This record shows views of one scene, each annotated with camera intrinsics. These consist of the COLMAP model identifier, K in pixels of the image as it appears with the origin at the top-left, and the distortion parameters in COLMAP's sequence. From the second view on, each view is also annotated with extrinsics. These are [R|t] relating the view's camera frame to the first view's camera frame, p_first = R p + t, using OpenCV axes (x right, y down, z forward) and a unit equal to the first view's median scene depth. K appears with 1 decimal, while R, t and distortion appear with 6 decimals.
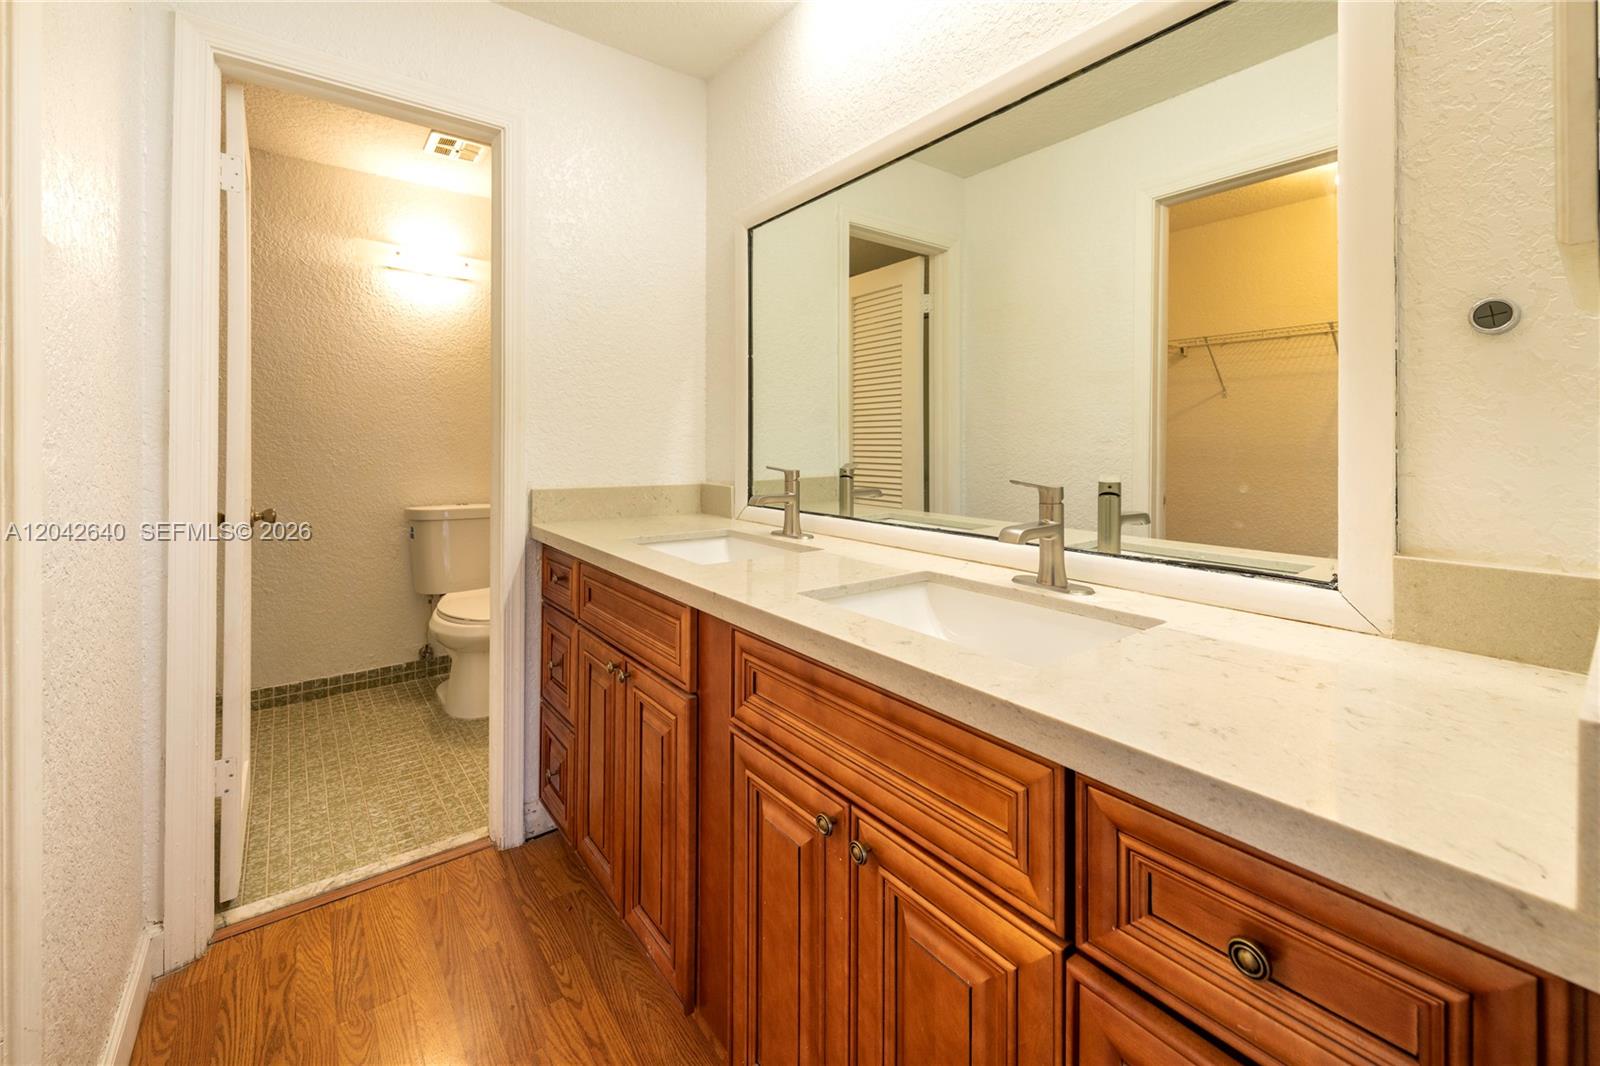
lens RADIAL K [[652.1, 0, 796.4], [0, 652.1, 460.0], [0, 0, 1]] dist [0.016983, -0.007784]
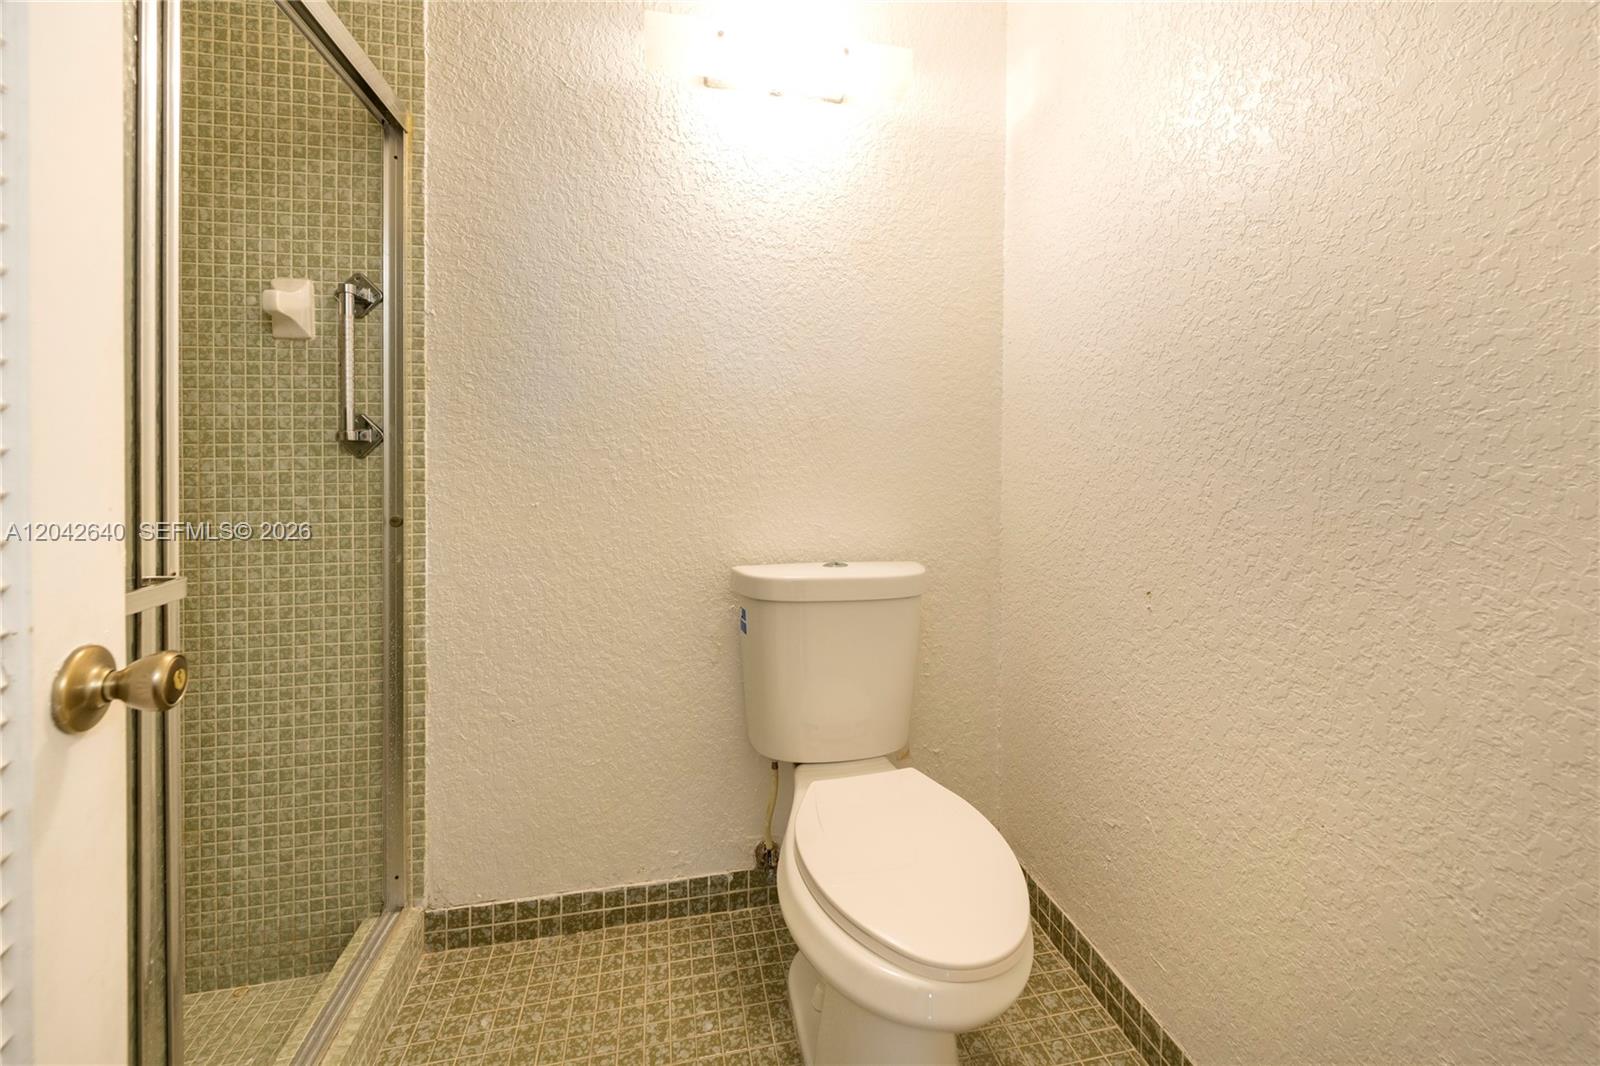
lens RADIAL K [[652.1, 0, 796.4], [0, 652.1, 460.0], [0, 0, 1]] dist [0.016983, -0.007784]
pose [[0.897414, 0.000659, -0.441188, -0.345832], [-0.003240, 0.999982, -0.005096, -0.004736], [0.441177, 0.006003, 0.897400, 0.595778]]
